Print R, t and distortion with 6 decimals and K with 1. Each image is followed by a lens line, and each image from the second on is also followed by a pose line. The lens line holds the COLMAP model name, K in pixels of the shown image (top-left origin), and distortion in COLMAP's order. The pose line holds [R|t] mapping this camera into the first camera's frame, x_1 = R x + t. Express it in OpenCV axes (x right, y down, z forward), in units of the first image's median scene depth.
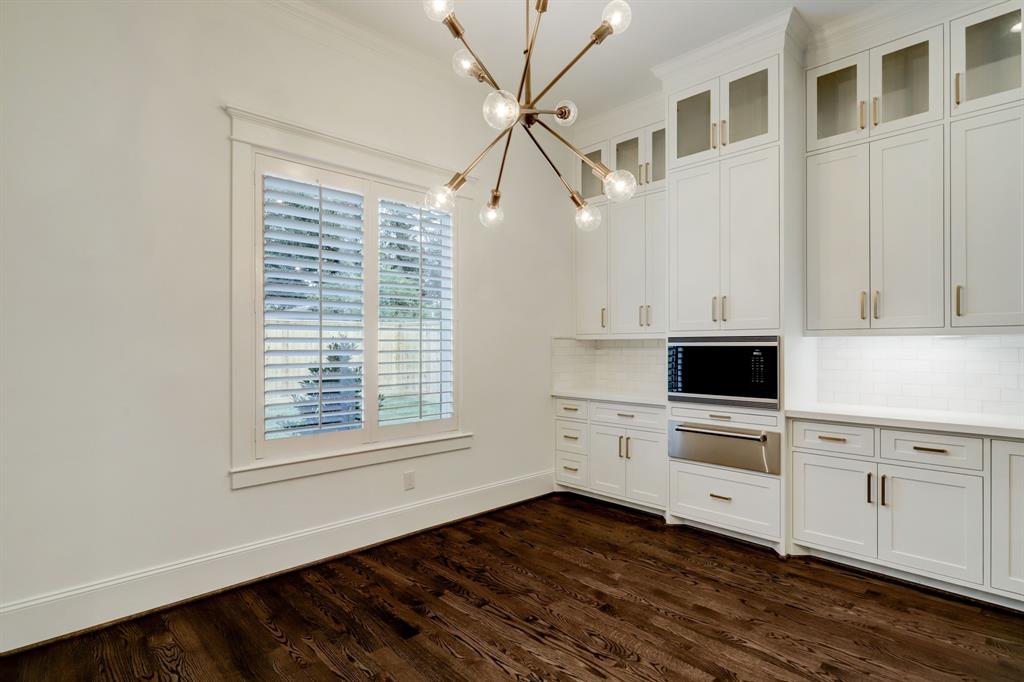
lens RADIAL K [[487.8, 0, 540.3], [0, 487.8, 342.1], [0, 0, 1]] dist [-0.002872, 0.000123]
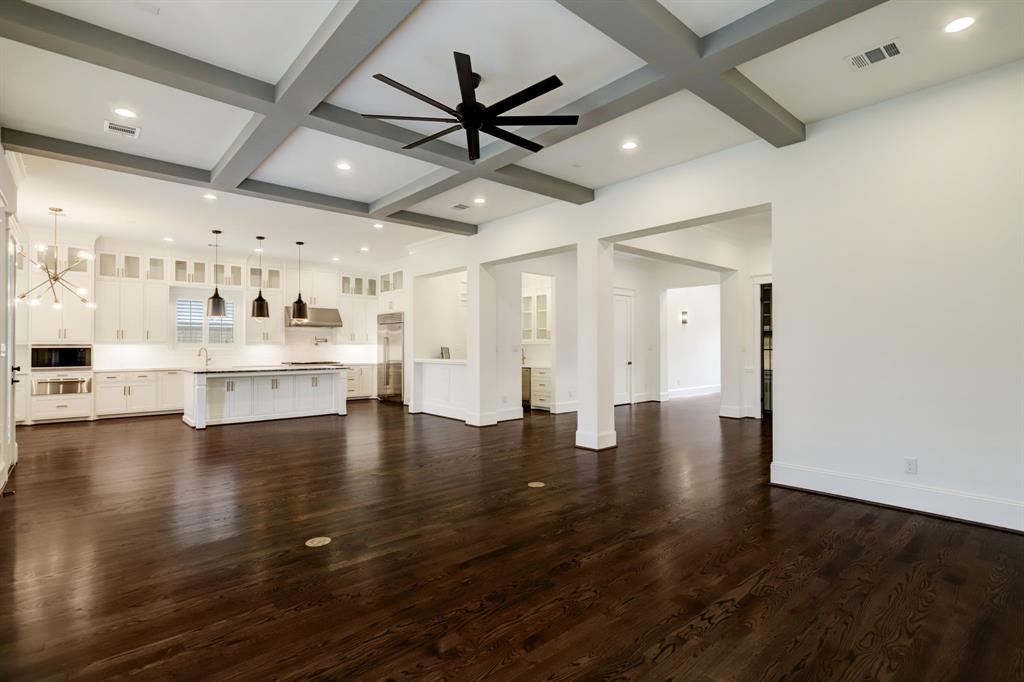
lens RADIAL K [[485.0, 0, 518.8], [0, 485.0, 343.6], [0, 0, 1]] dist [0.003240, 0.000673]
pose [[0.077478, 0.007503, 0.996966, -2.027581], [-0.005687, 0.999959, -0.007083, -0.009218], [-0.996978, -0.005121, 0.077517, -1.619079]]
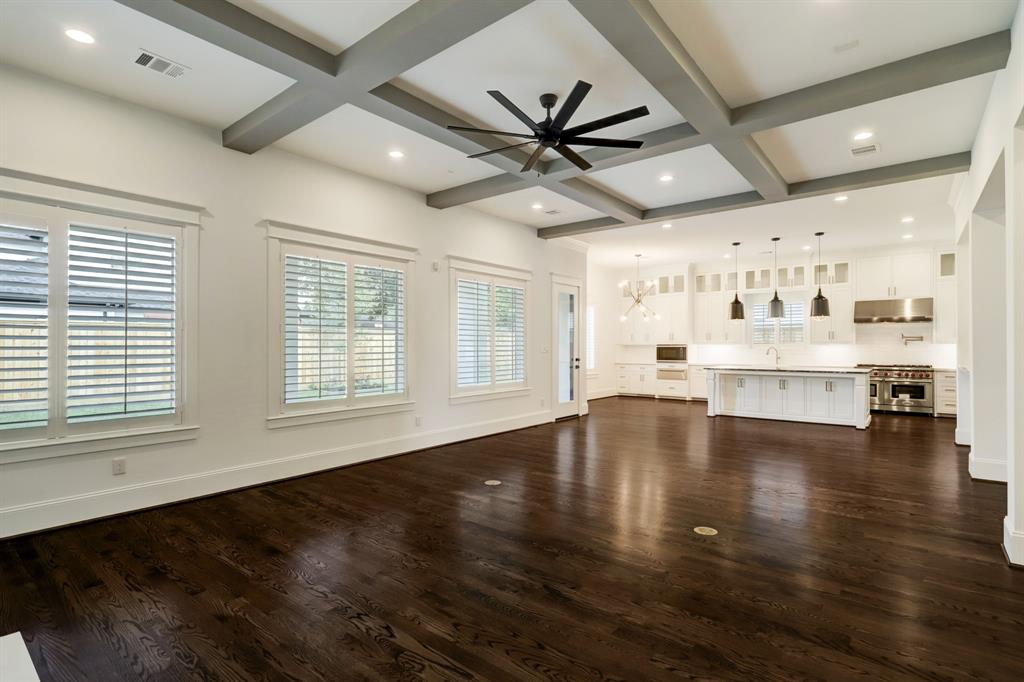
lens RADIAL K [[485.6, 0, 519.8], [0, 485.6, 342.4], [0, 0, 1]] dist [-0.003440, -0.000528]
pose [[0.994199, 0.000751, 0.107550, -1.175599], [-0.000795, 1.000000, 0.000370, -0.026937], [-0.107549, -0.000454, 0.994200, -2.547764]]
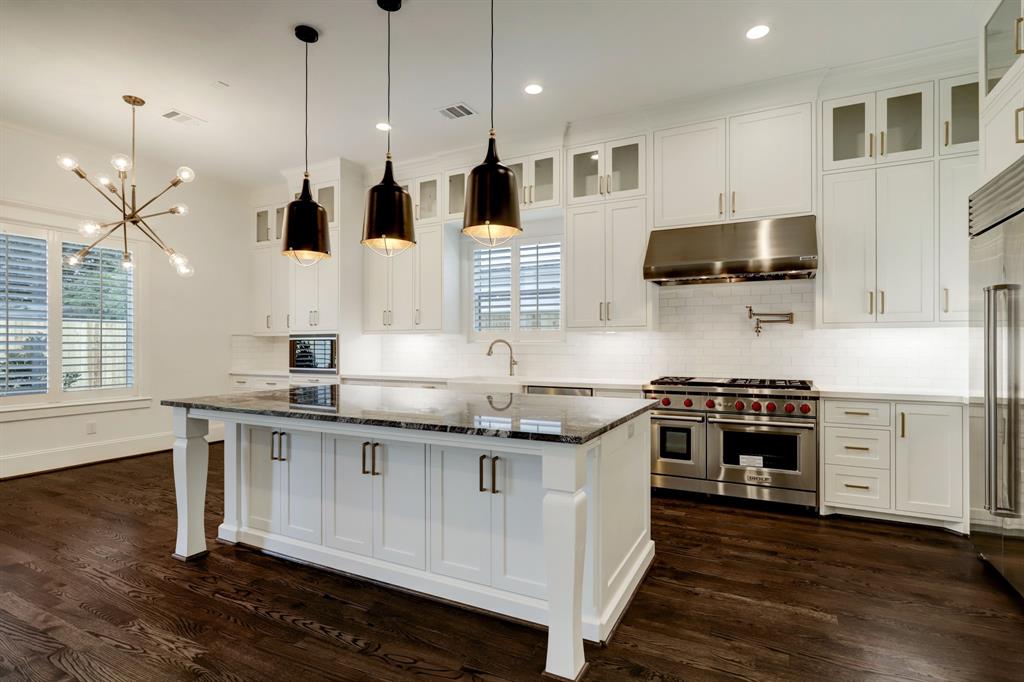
lens RADIAL K [[503.3, 0, 493.2], [0, 503.3, 342.8], [0, 0, 1]] dist [0.001940, 0.000296]
pose [[0.962795, 0.001404, 0.270230, 0.502565], [-0.002005, 0.999996, 0.001948, 0.014416], [-0.270226, -0.002418, 0.962794, -0.905734]]
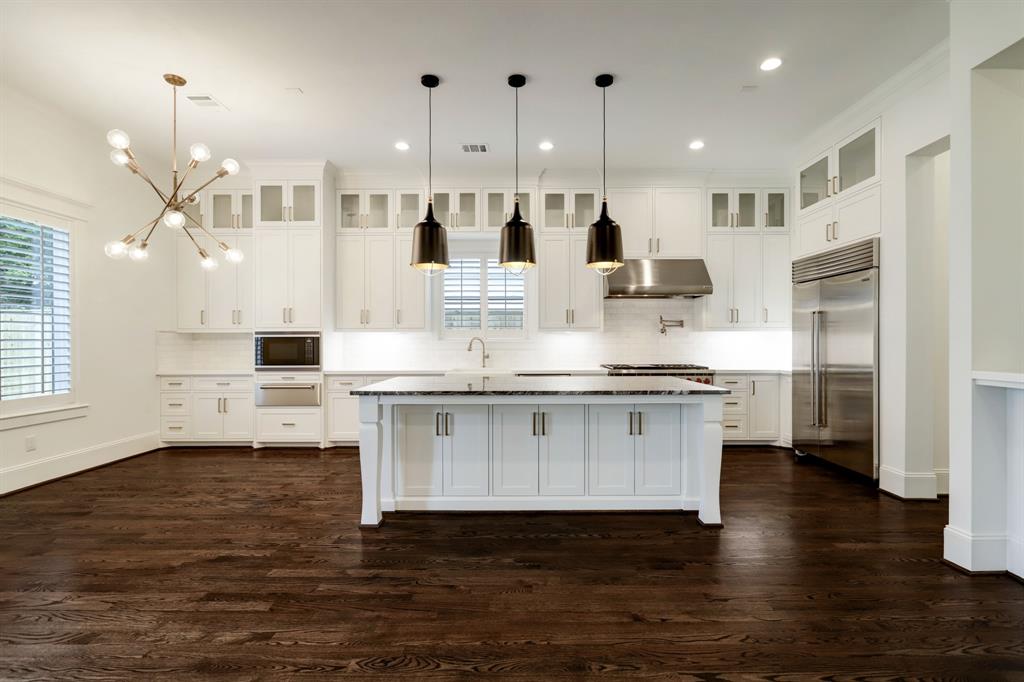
lens RADIAL K [[503.6, 0, 511.4], [0, 503.6, 343.5], [0, 0, 1]] dist [-0.003632, 0.012454]
pose [[0.727836, -0.003852, 0.685740, -0.279943], [-0.002434, 0.999963, 0.008200, 0.014668], [-0.685747, -0.007638, 0.727800, -0.844695]]
